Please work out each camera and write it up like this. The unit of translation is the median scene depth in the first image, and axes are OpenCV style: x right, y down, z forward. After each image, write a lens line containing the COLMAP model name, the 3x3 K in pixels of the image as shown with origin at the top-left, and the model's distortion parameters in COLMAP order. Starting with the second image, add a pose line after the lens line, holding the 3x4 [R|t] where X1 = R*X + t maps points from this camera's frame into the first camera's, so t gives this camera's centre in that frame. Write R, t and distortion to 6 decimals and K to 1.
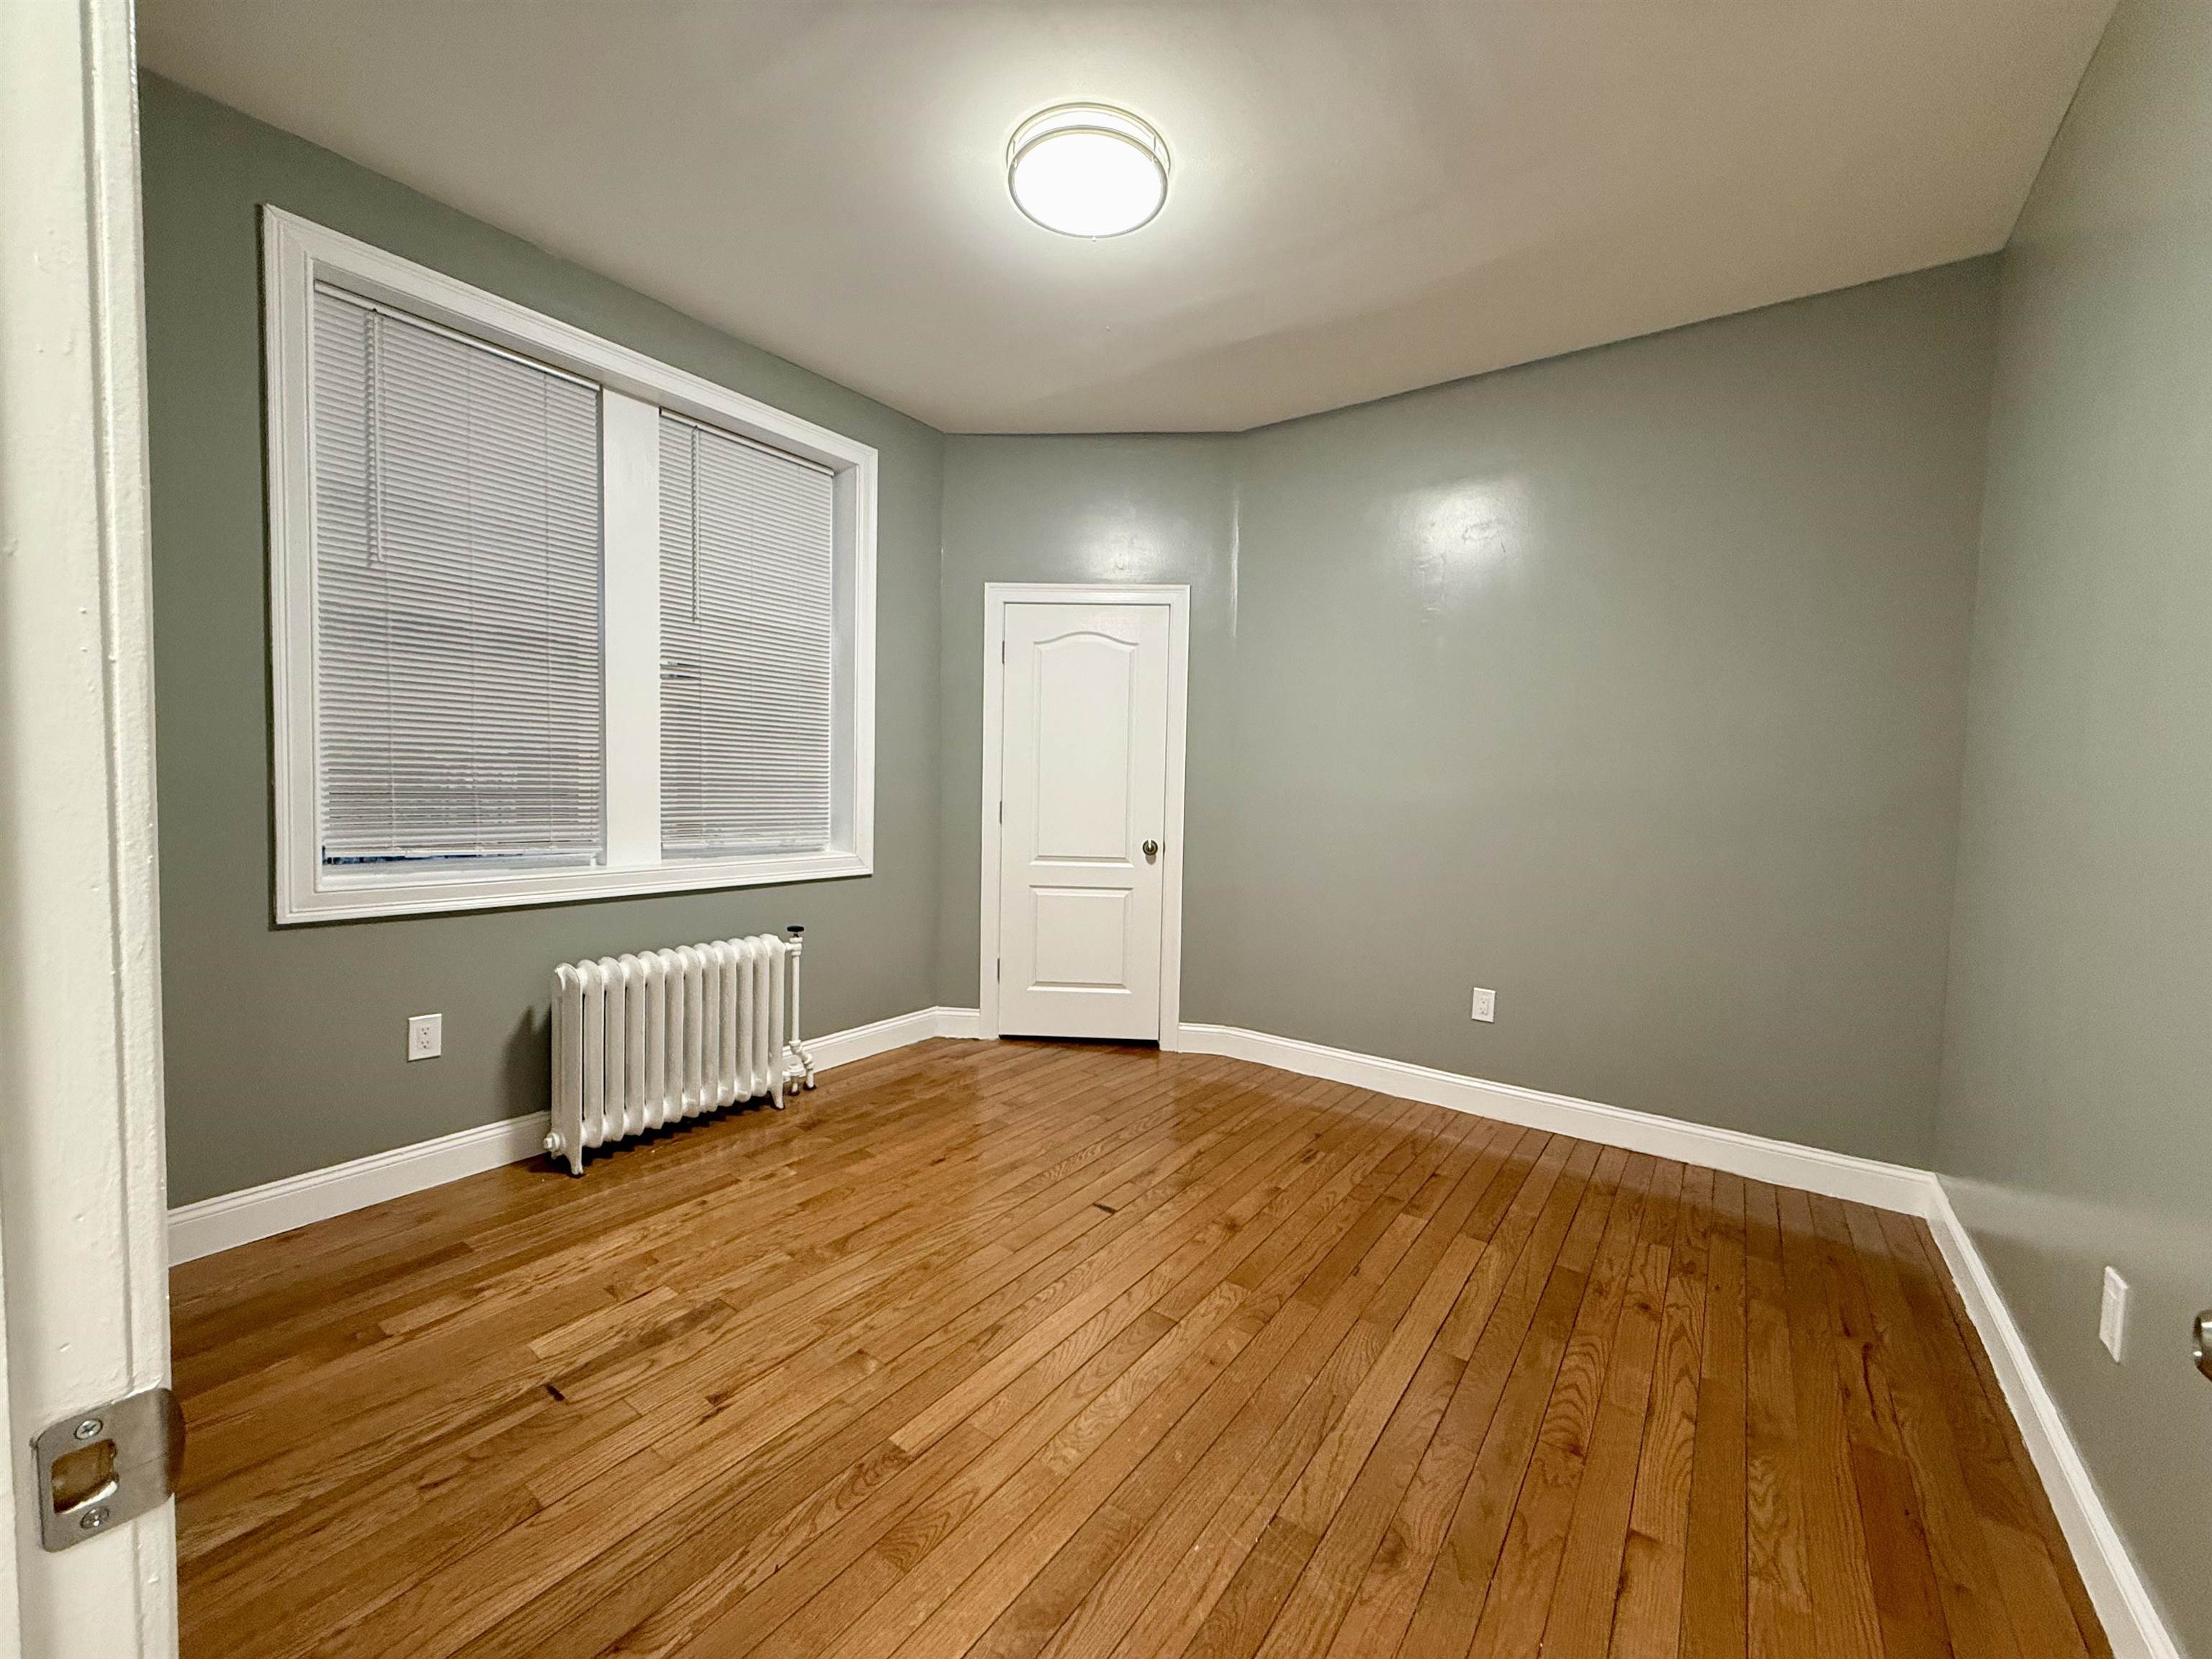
lens RADIAL K [[877.6, 0, 1100.3], [0, 877.6, 827.5], [0, 0, 1]] dist [-0.001086, 0.001028]
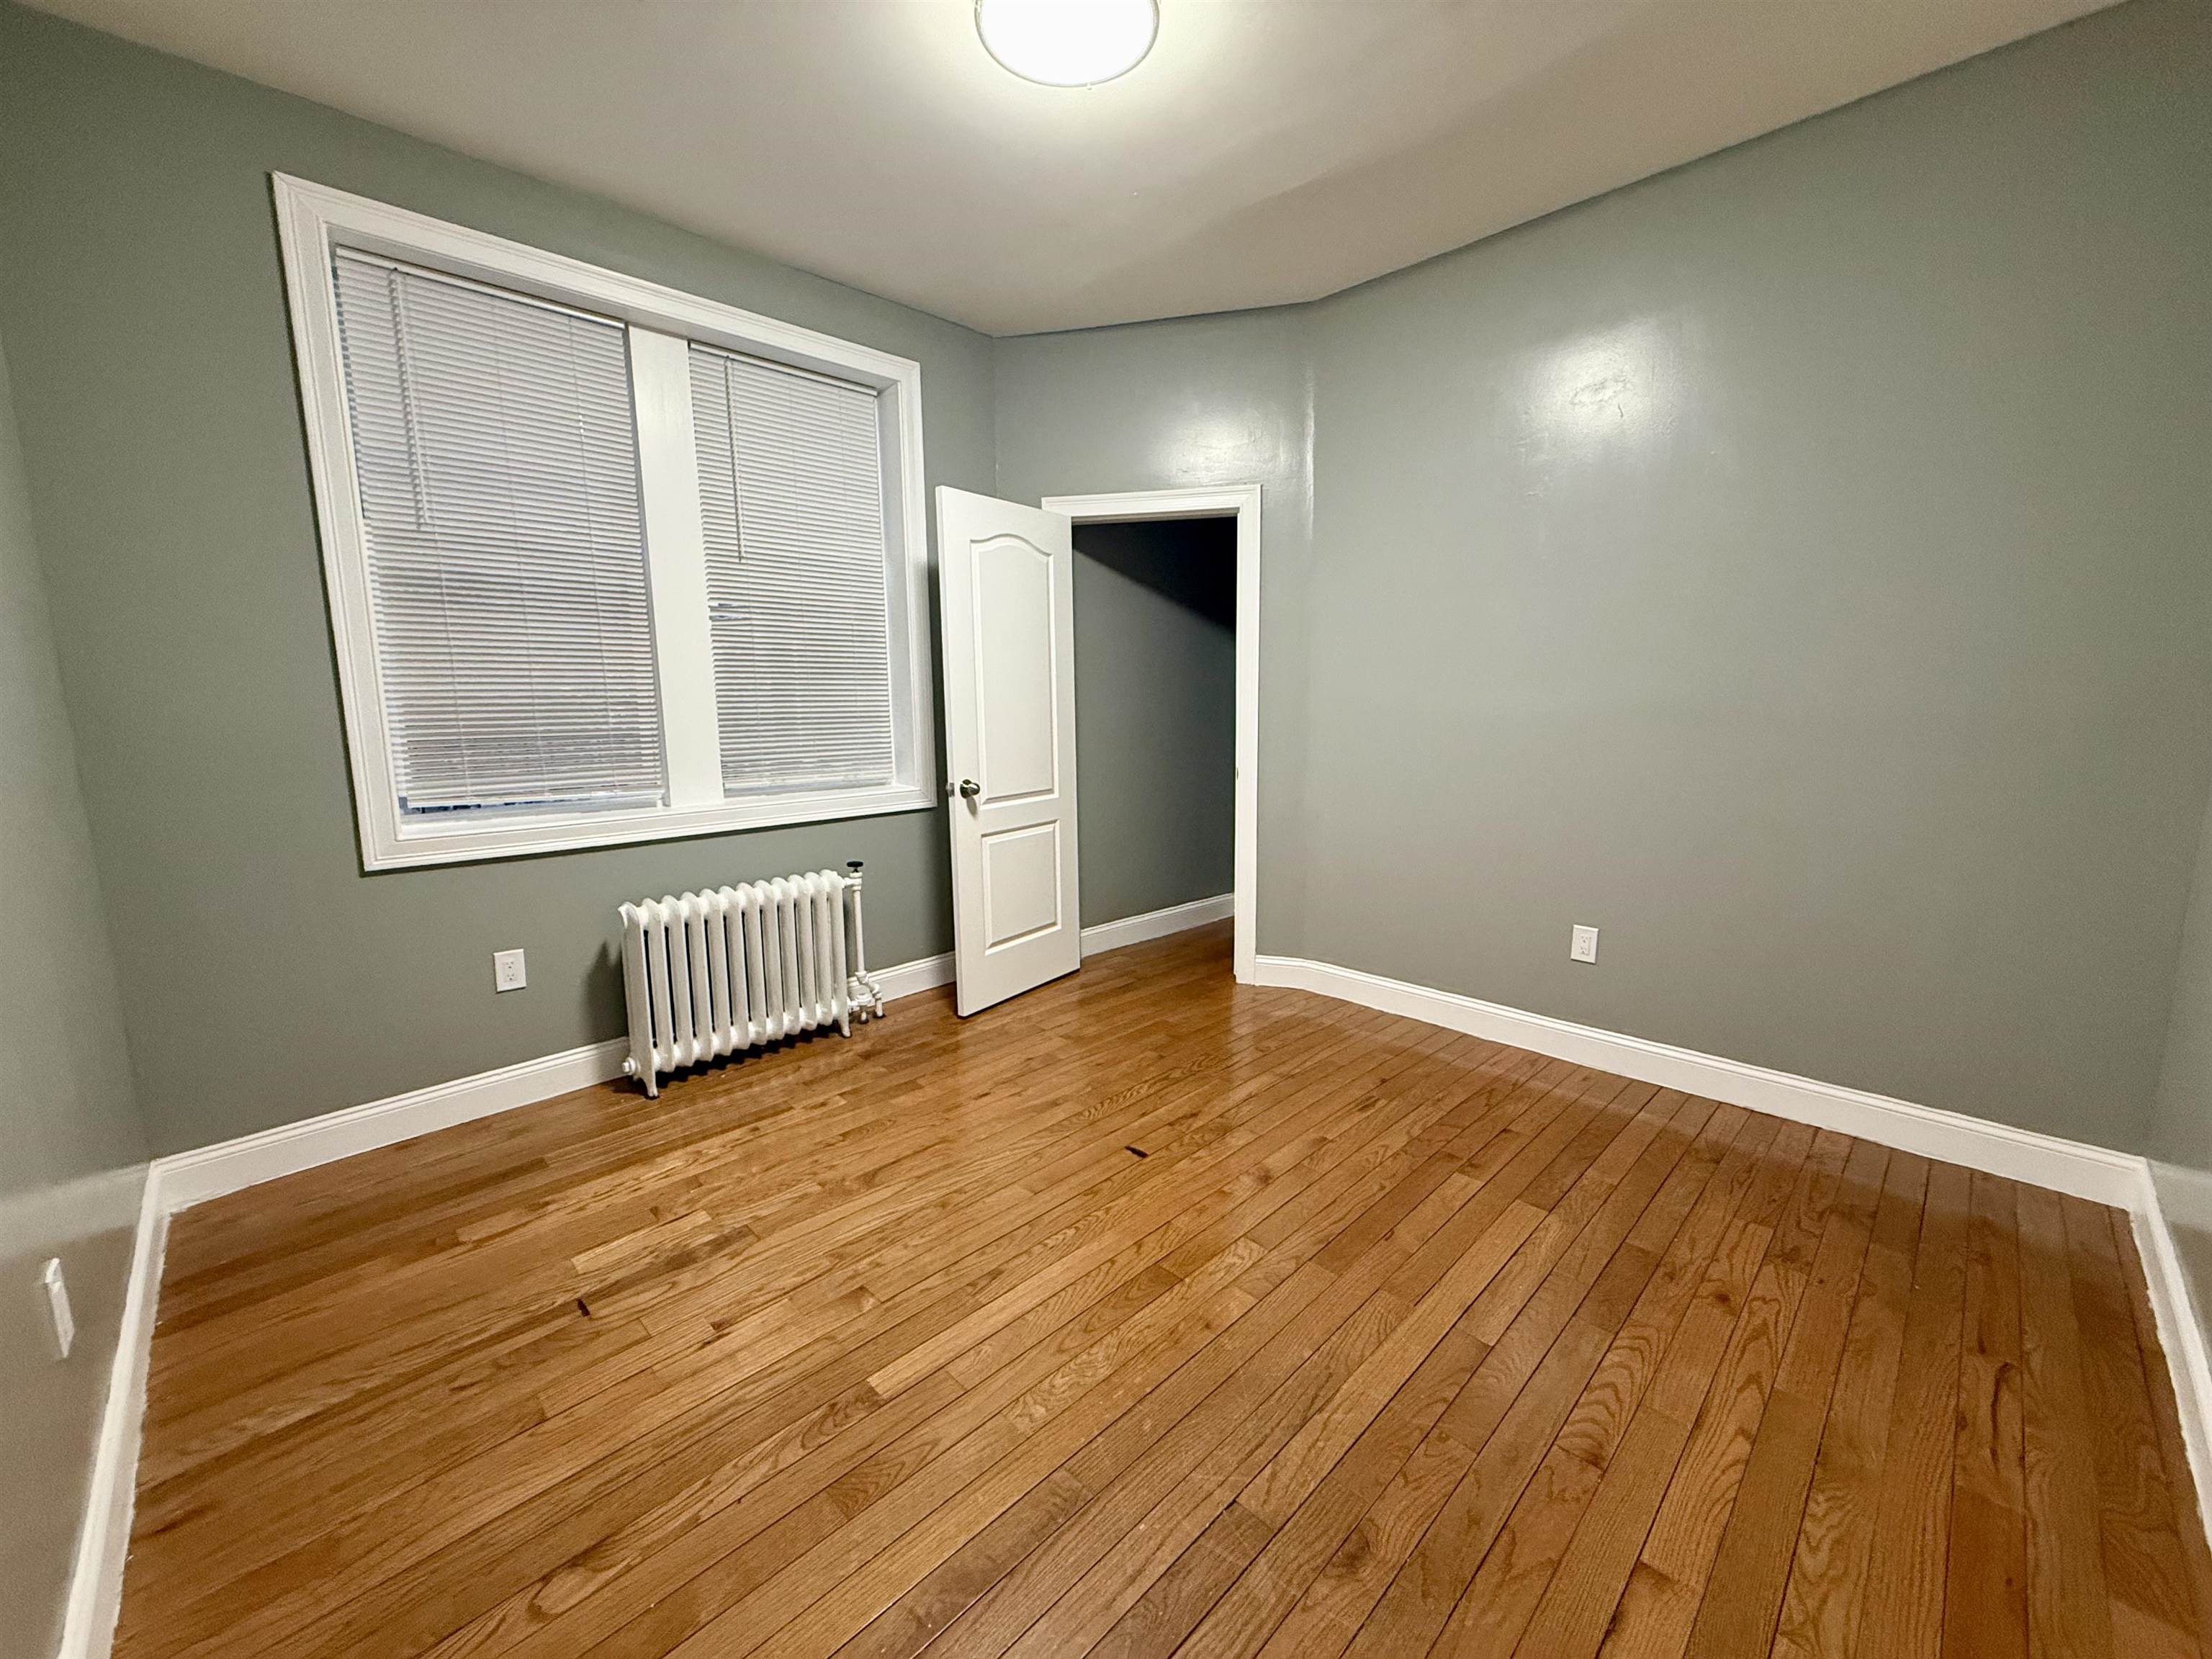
lens RADIAL K [[877.6, 0, 1100.9], [0, 877.6, 826.8], [0, 0, 1]] dist [-0.001086, 0.001028]
pose [[0.986448, -0.011846, -0.163648, 0.131818], [0.027577, 0.995172, 0.094193, -0.020099], [0.161742, -0.097429, 0.982012, 0.069490]]
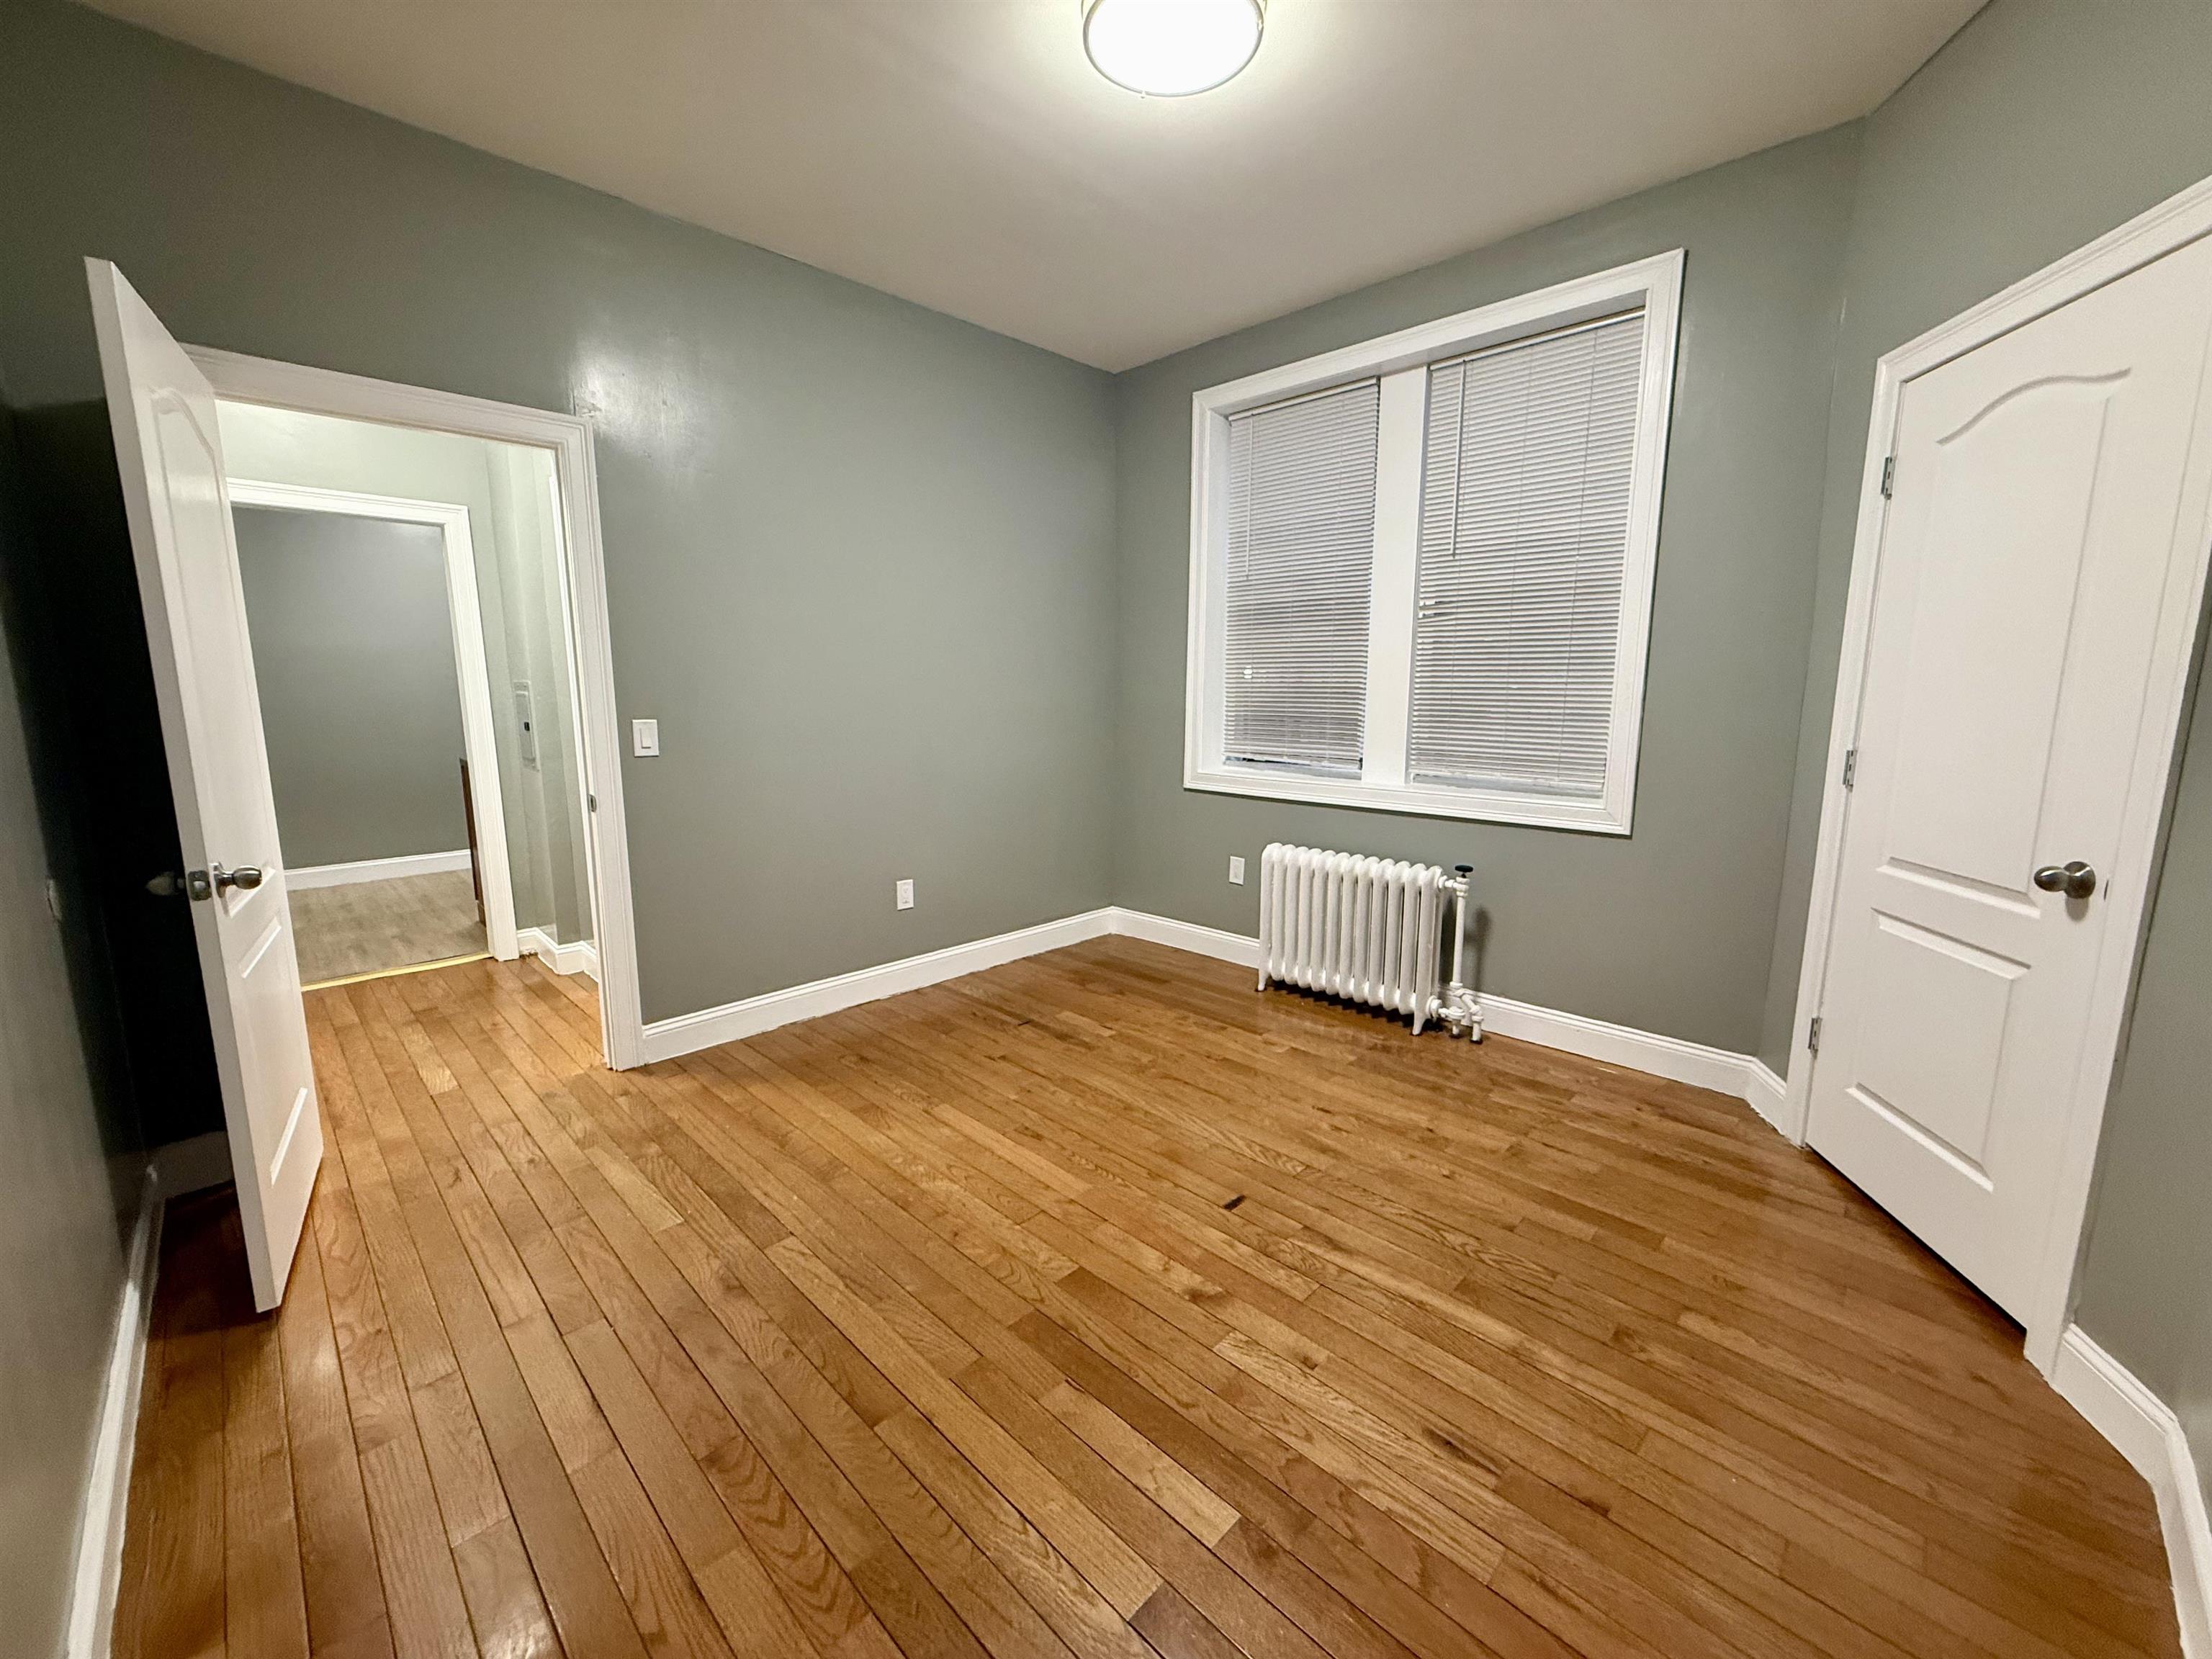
lens RADIAL K [[877.6, 0, 1098.6], [0, 877.6, 825.5], [0, 0, 1]] dist [-0.001086, 0.001028]
pose [[-0.152382, 0.128238, -0.979967, 0.847469], [-0.057066, 0.988750, 0.138261, -0.052952], [0.986673, 0.076991, -0.143350, 0.974679]]
